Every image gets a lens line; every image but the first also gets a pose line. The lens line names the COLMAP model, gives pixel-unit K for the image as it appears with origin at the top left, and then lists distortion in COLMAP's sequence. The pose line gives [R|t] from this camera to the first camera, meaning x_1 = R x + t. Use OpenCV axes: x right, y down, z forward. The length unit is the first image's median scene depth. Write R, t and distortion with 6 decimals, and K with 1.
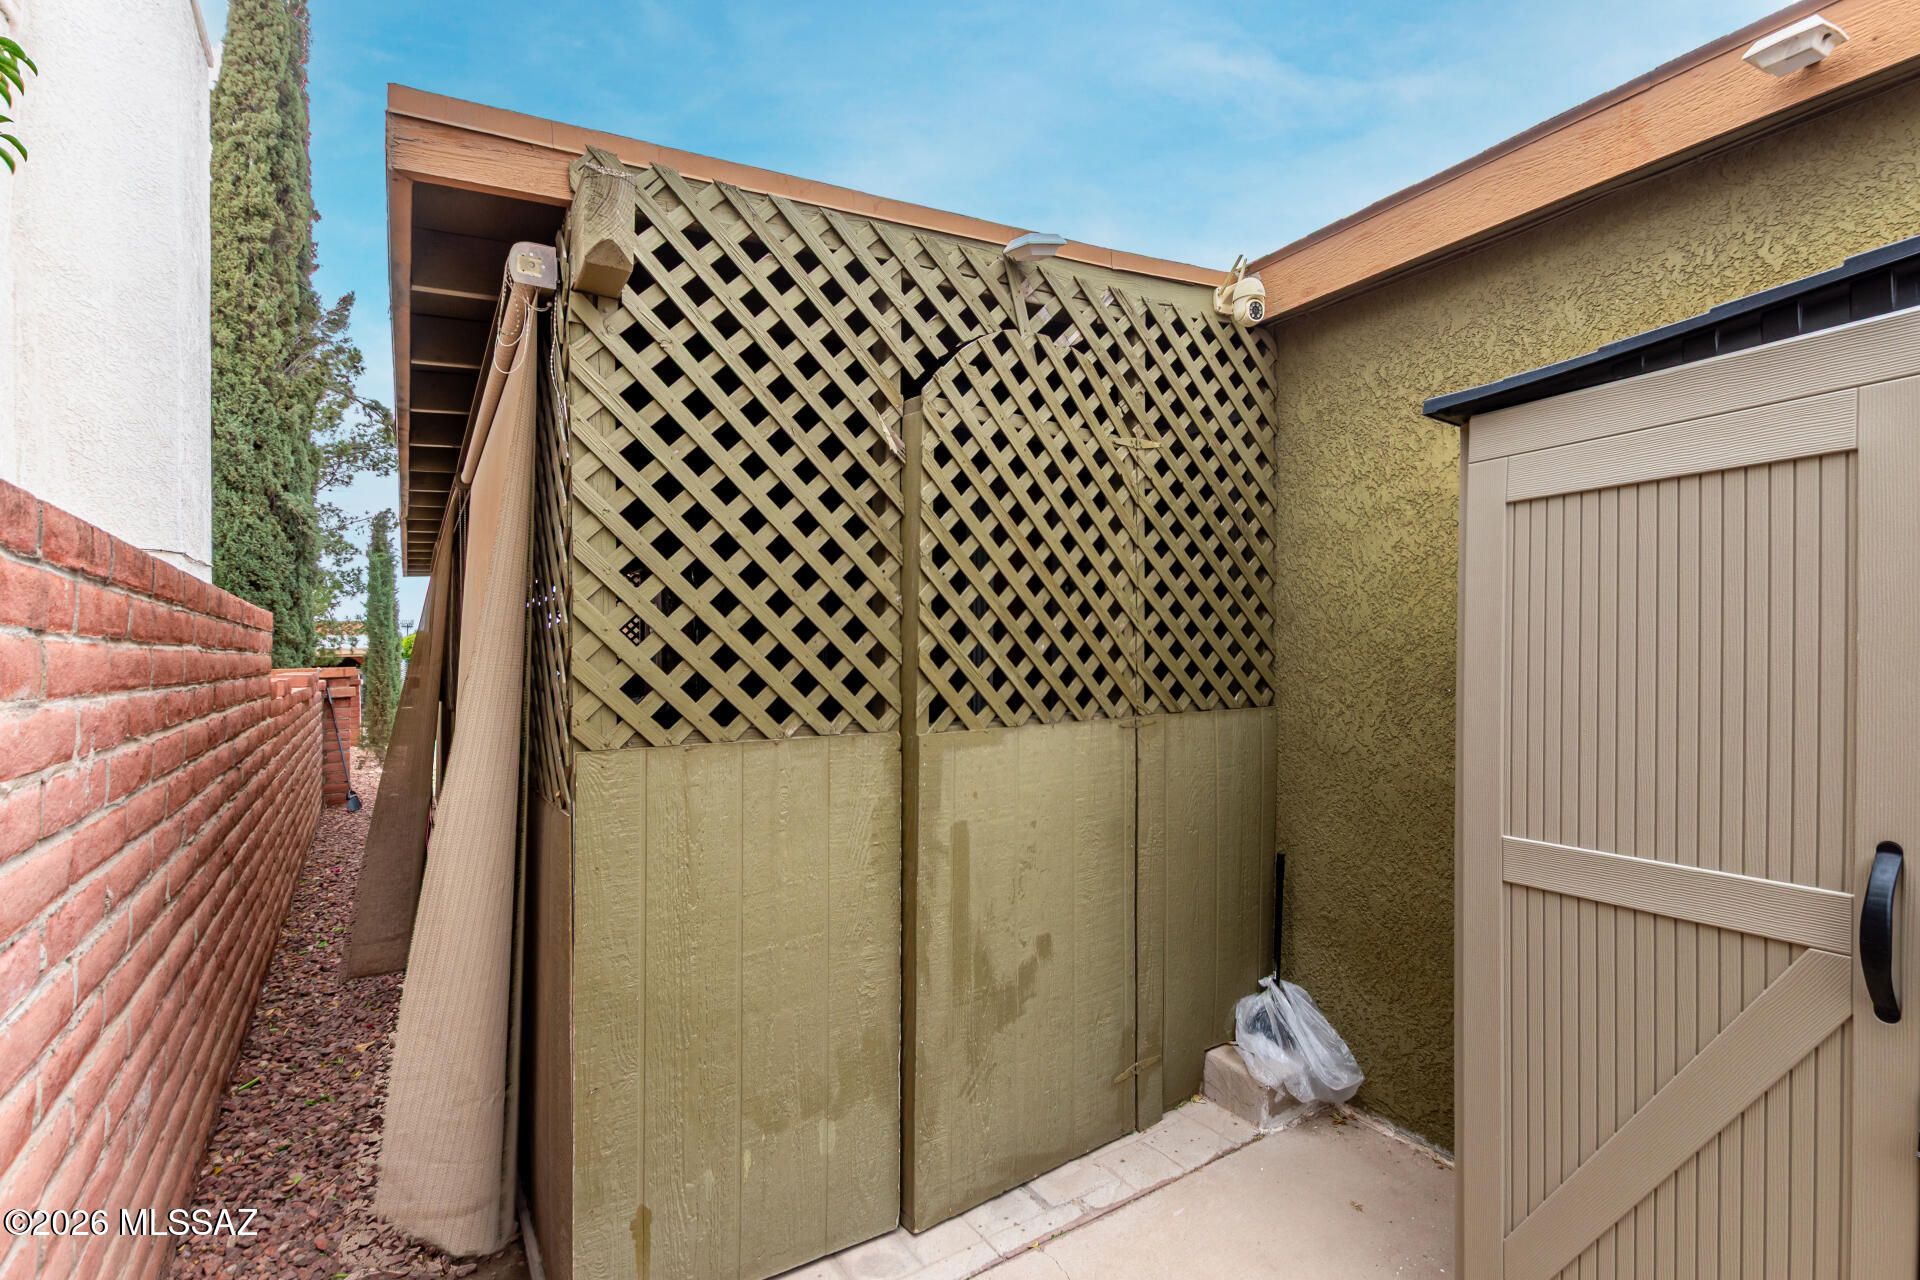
lens RADIAL K [[910.5, 0, 963.8], [0, 910.5, 646.0], [0, 0, 1]] dist [0.002677, -0.000324]
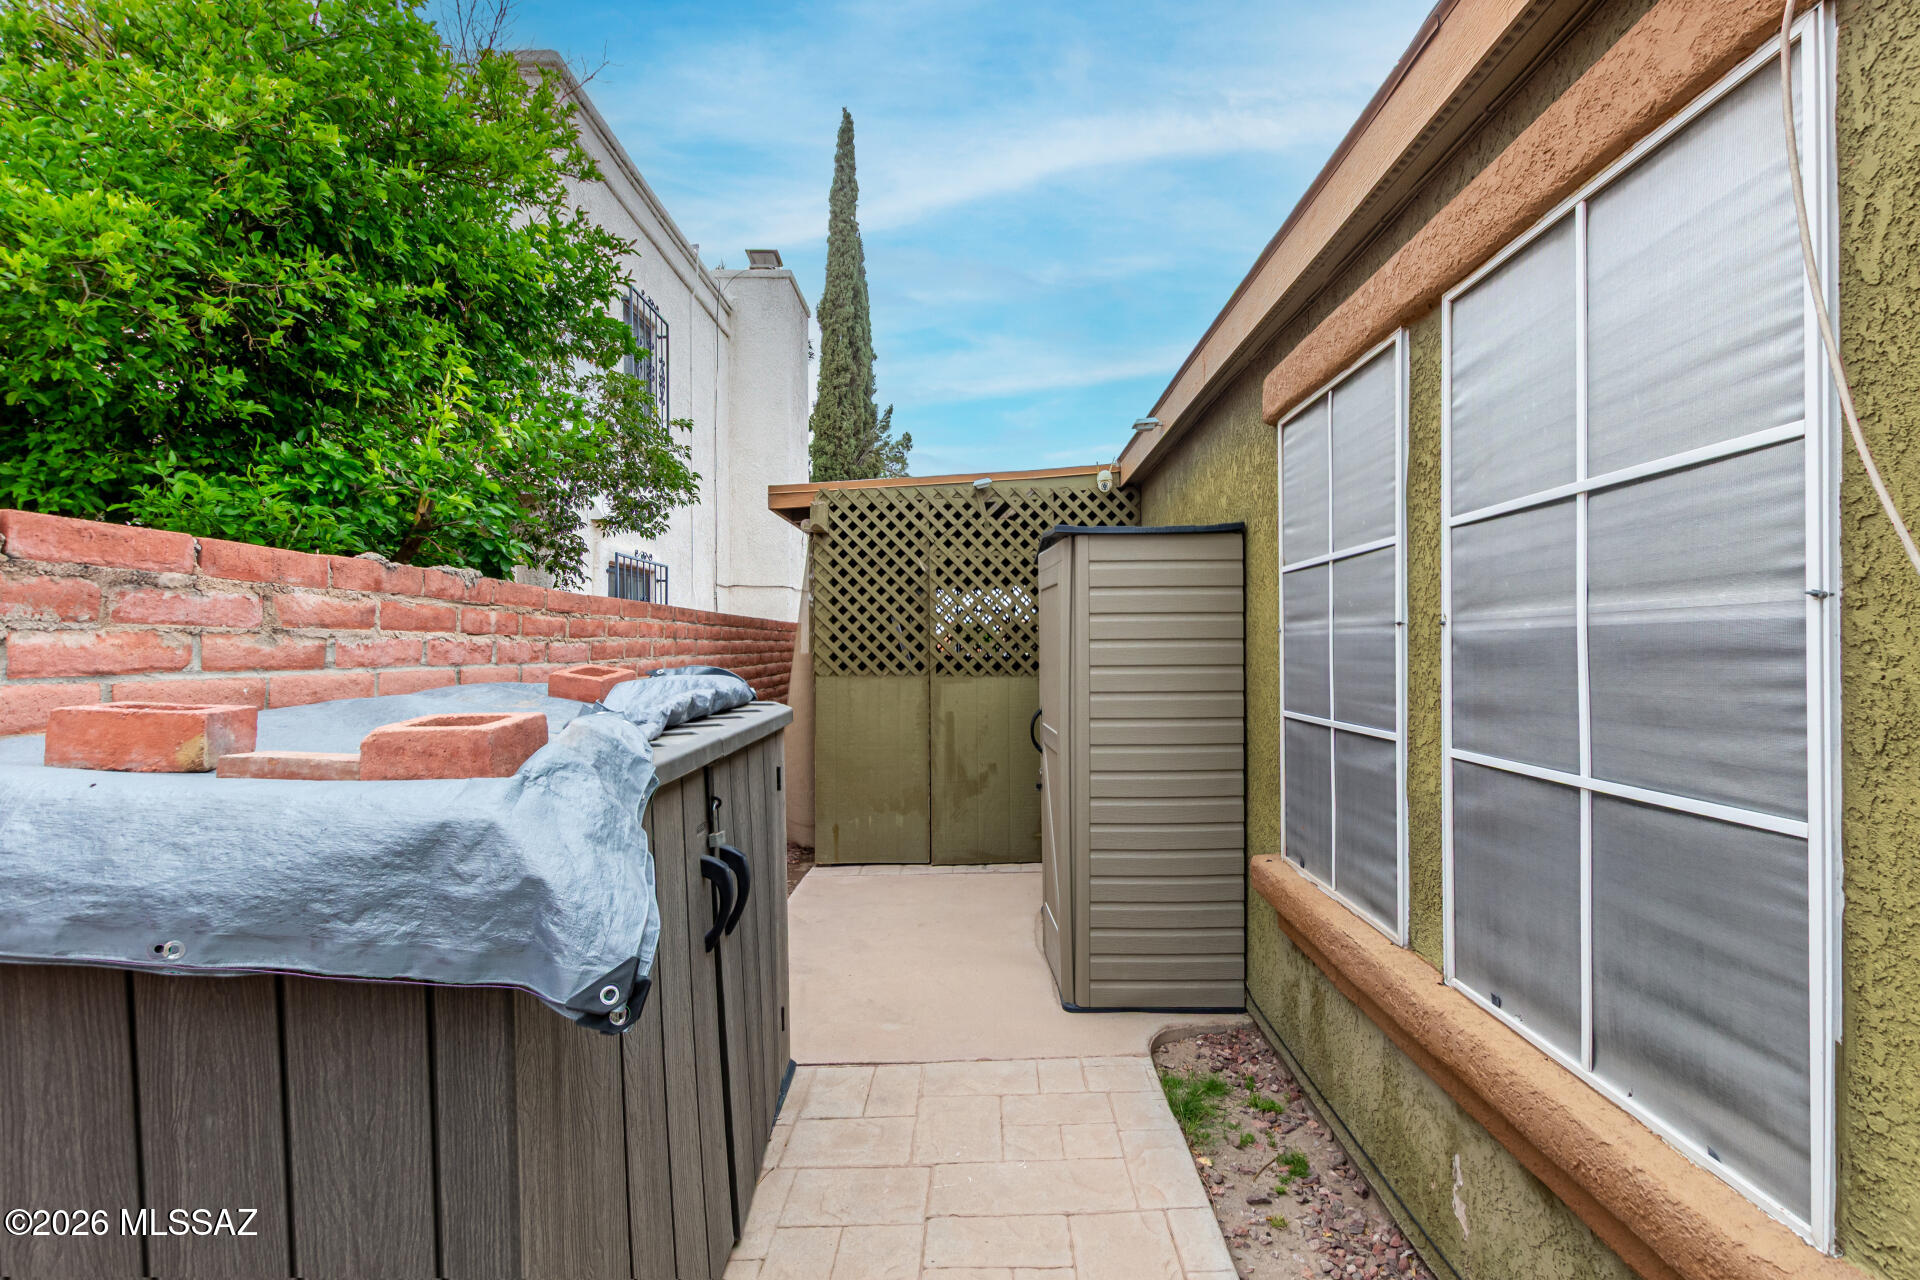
lens RADIAL K [[910.5, 0, 960.9], [0, 910.5, 643.8], [0, 0, 1]] dist [0.002677, -0.000324]
pose [[0.830692, 0.012668, -0.556588, 1.497309], [-0.003822, 0.999847, 0.017053, -0.046256], [0.556719, -0.012039, 0.830614, -1.161785]]
